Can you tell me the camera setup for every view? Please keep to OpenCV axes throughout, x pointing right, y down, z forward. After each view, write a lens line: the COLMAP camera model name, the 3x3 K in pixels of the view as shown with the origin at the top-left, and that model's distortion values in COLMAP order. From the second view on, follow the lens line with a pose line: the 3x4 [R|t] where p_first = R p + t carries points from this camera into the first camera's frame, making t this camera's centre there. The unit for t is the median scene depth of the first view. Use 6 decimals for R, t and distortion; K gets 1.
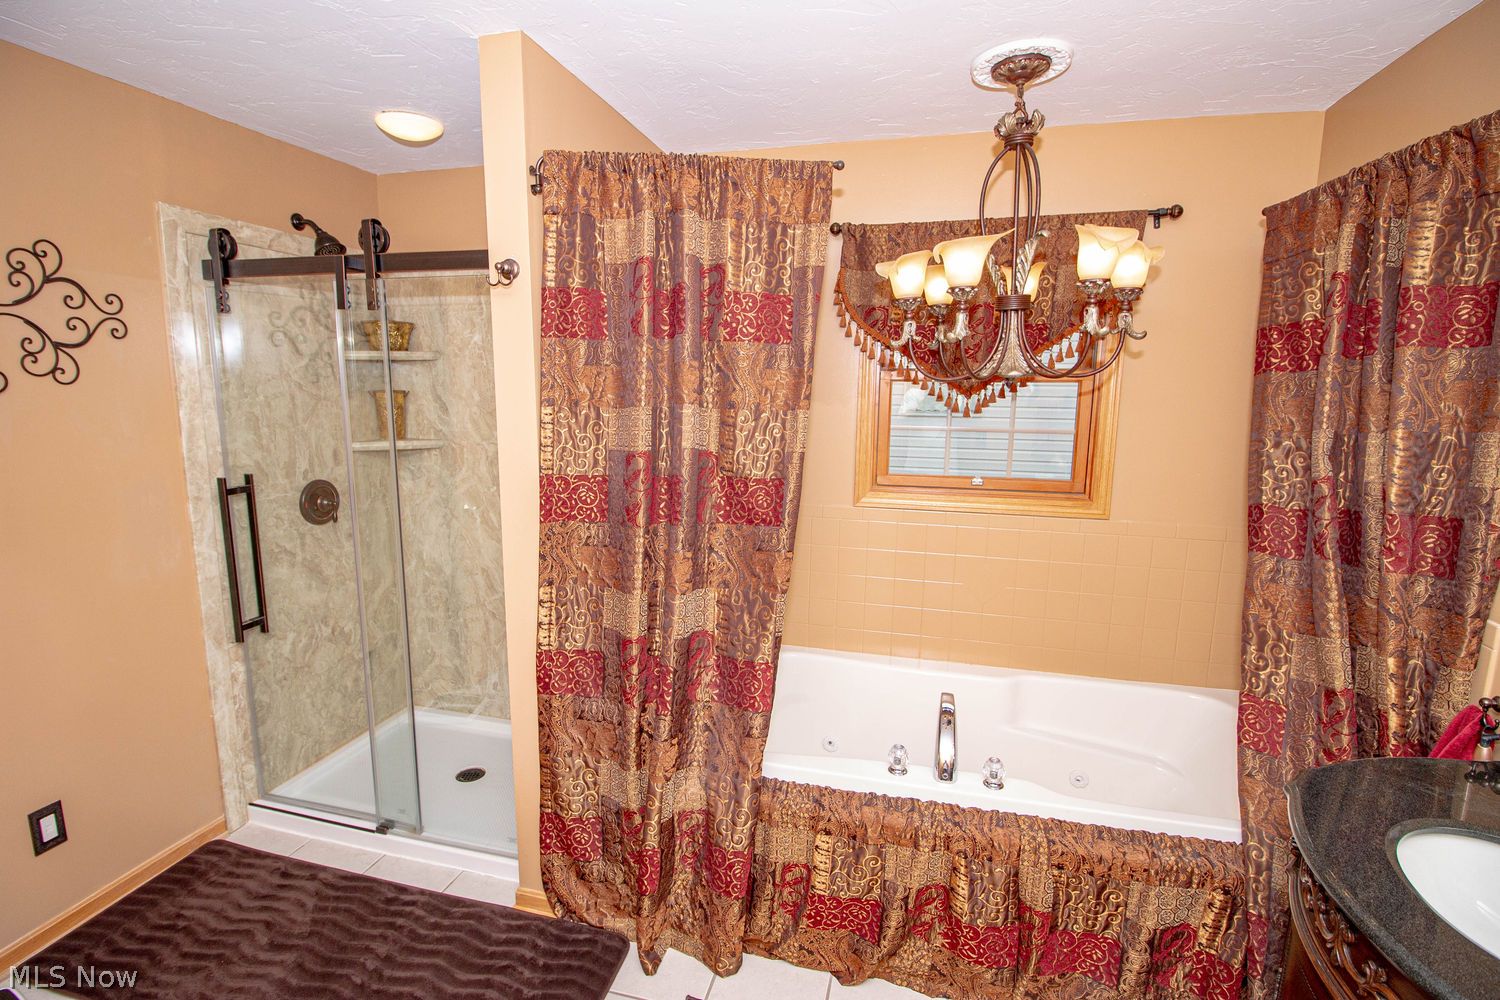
lens RADIAL K [[701.5, 0, 743.6], [0, 701.5, 494.2], [0, 0, 1]] dist [0.000603, -0.014402]
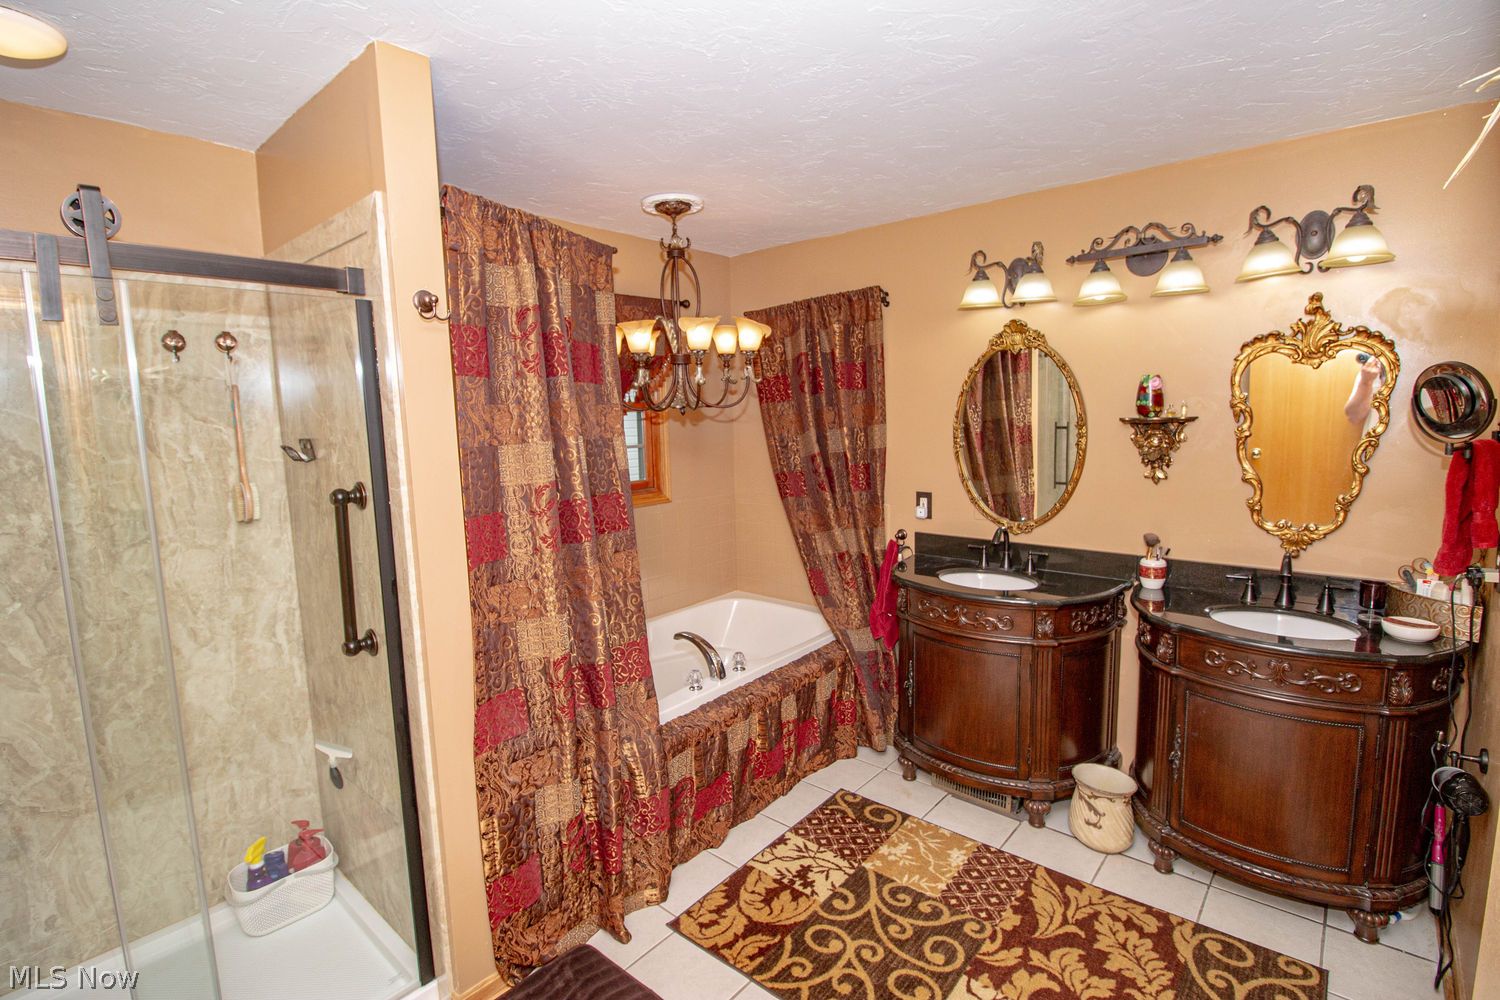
lens RADIAL K [[701.5, 0, 743.6], [0, 701.5, 494.2], [0, 0, 1]] dist [0.000603, -0.014402]
pose [[0.471131, -0.118843, 0.874021, -0.944747], [0.157216, 0.986329, 0.049368, -0.043565], [-0.867939, 0.114152, 0.483374, 0.198680]]
